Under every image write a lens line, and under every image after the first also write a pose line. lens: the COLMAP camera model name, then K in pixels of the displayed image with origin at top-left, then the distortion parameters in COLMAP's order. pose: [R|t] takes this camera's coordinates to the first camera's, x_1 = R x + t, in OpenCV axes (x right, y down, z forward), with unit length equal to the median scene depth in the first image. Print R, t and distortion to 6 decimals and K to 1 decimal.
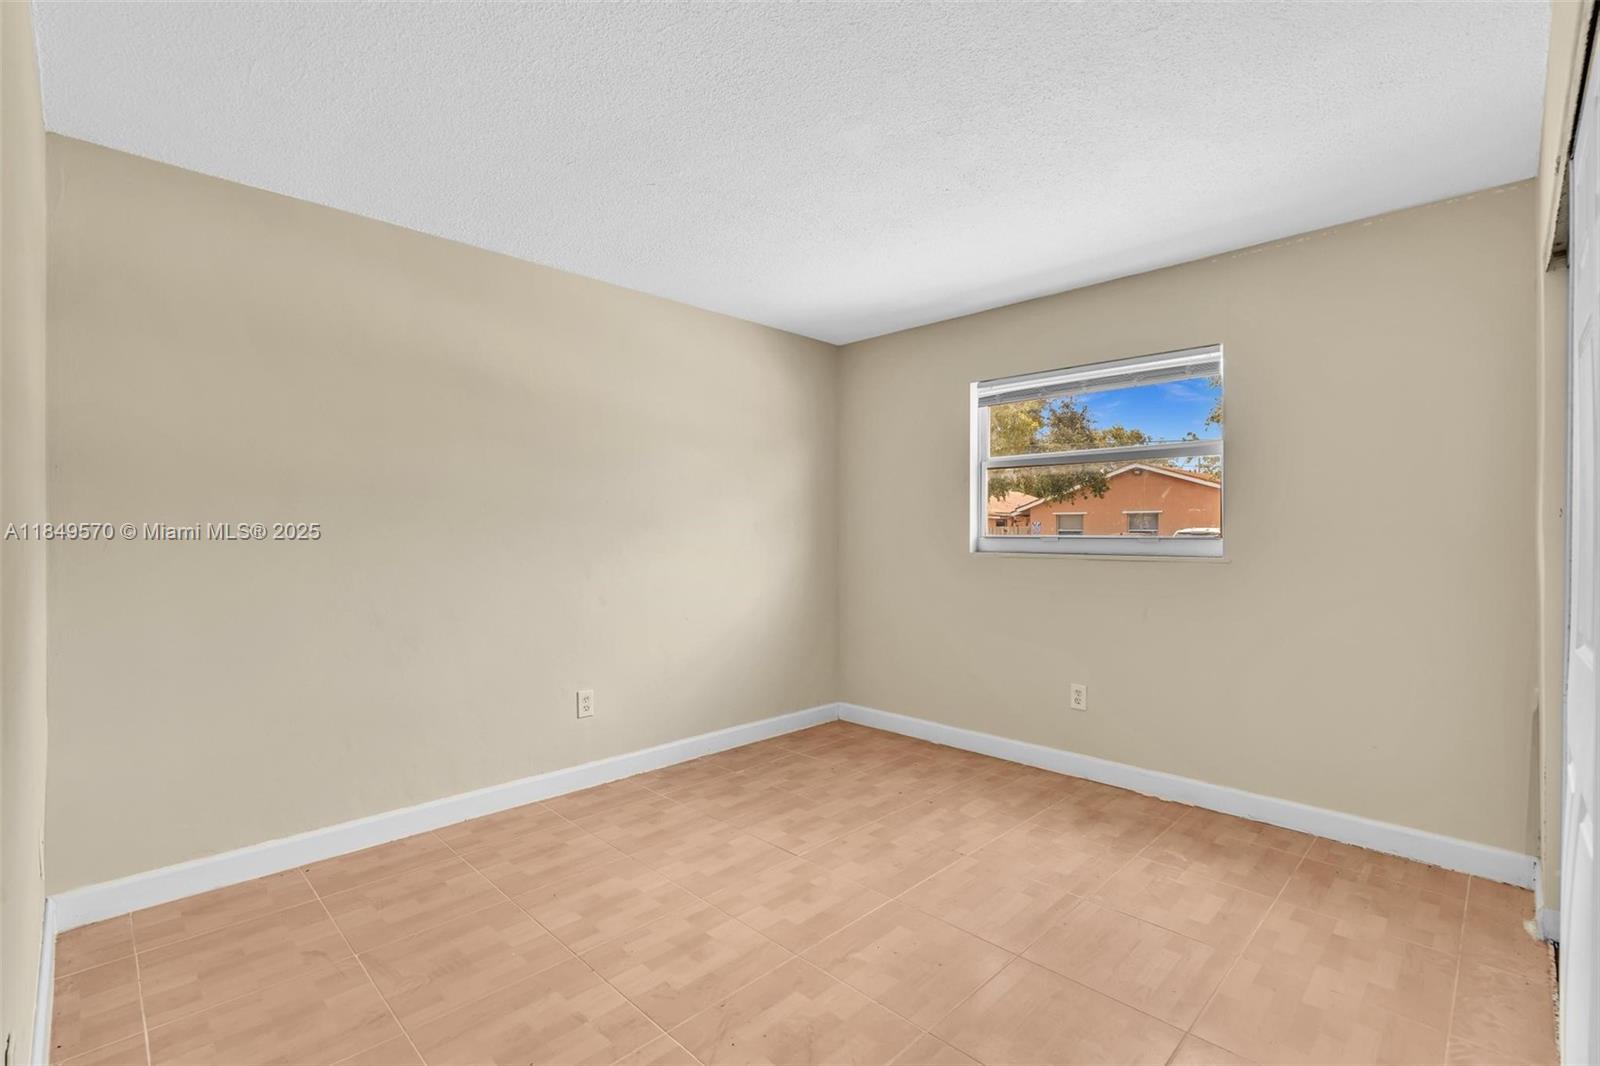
lens RADIAL K [[715.5, 0, 802.9], [0, 715.5, 535.5], [0, 0, 1]] dist [-0.006473, 0.002789]
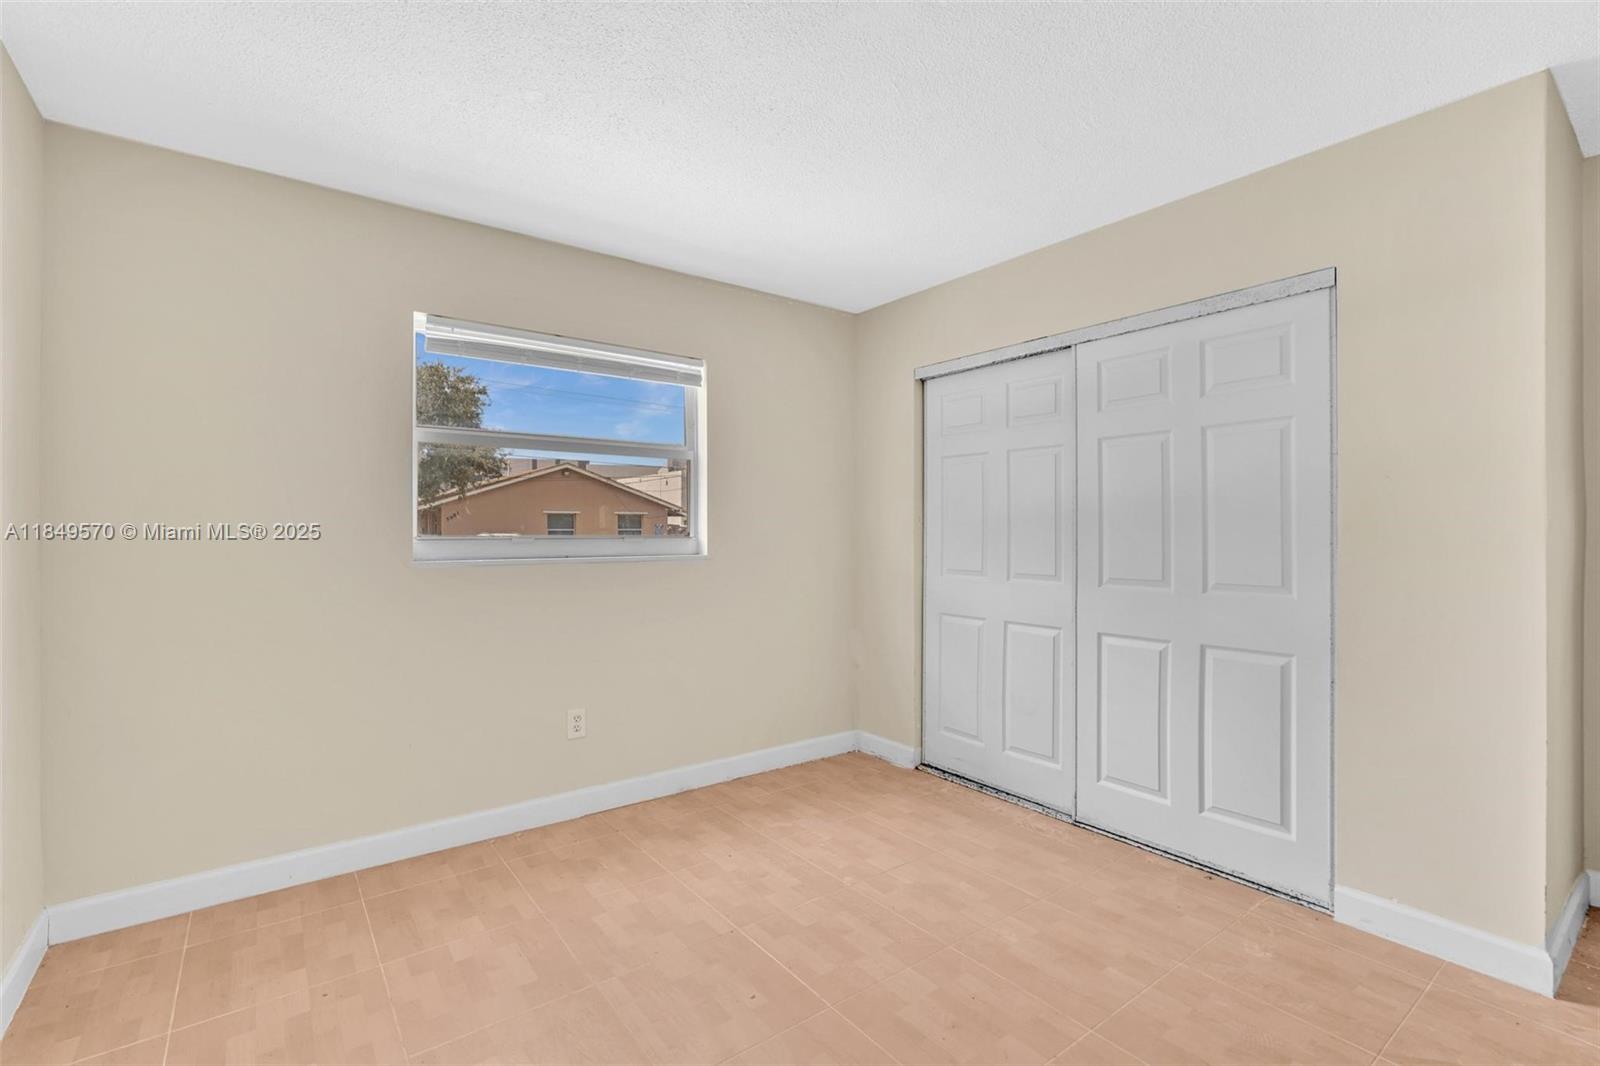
lens RADIAL K [[715.5, 0, 795.9], [0, 715.5, 537.7], [0, 0, 1]] dist [-0.006473, 0.002789]
pose [[0.148788, -0.010800, 0.988810, -0.425336], [0.003373, 0.999940, 0.010414, -0.006169], [-0.988863, 0.001786, 0.148816, 0.612580]]
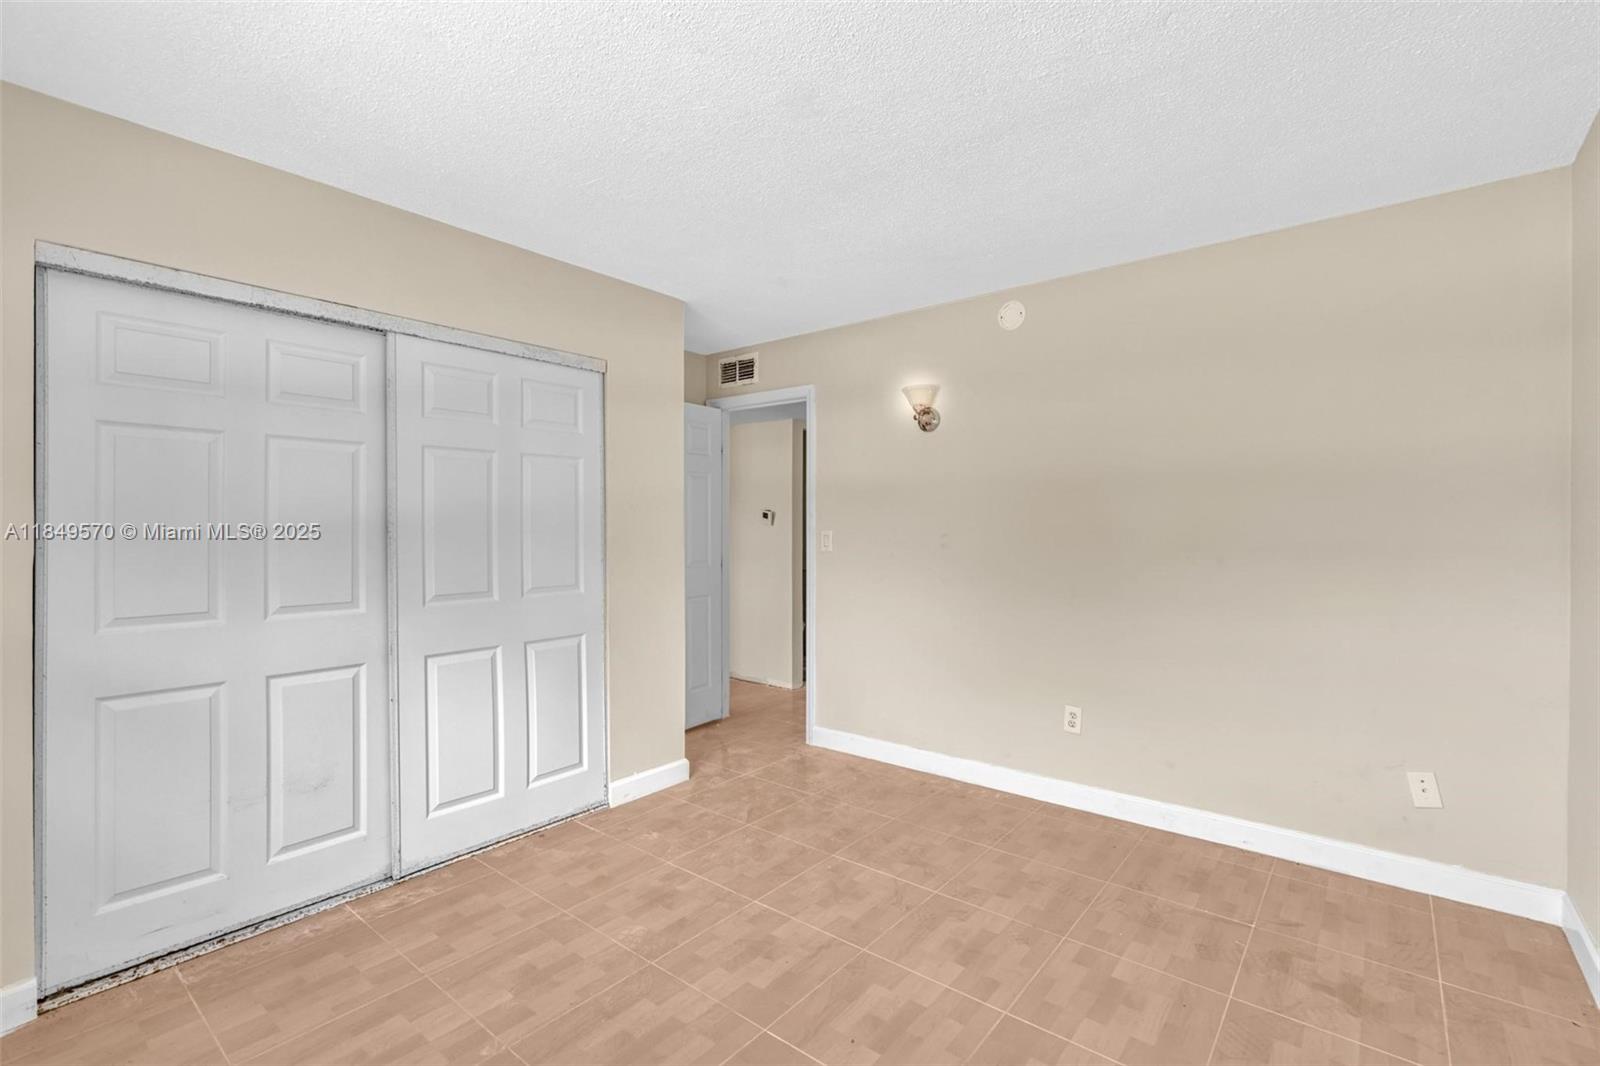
lens RADIAL K [[715.5, 0, 799.3], [0, 715.5, 531.8], [0, 0, 1]] dist [-0.006473, 0.002789]
pose [[-0.996065, 0.003212, -0.088563, 0.102534], [0.002631, 0.999974, 0.006674, -0.022400], [0.088582, 0.006415, -0.996048, 1.173018]]
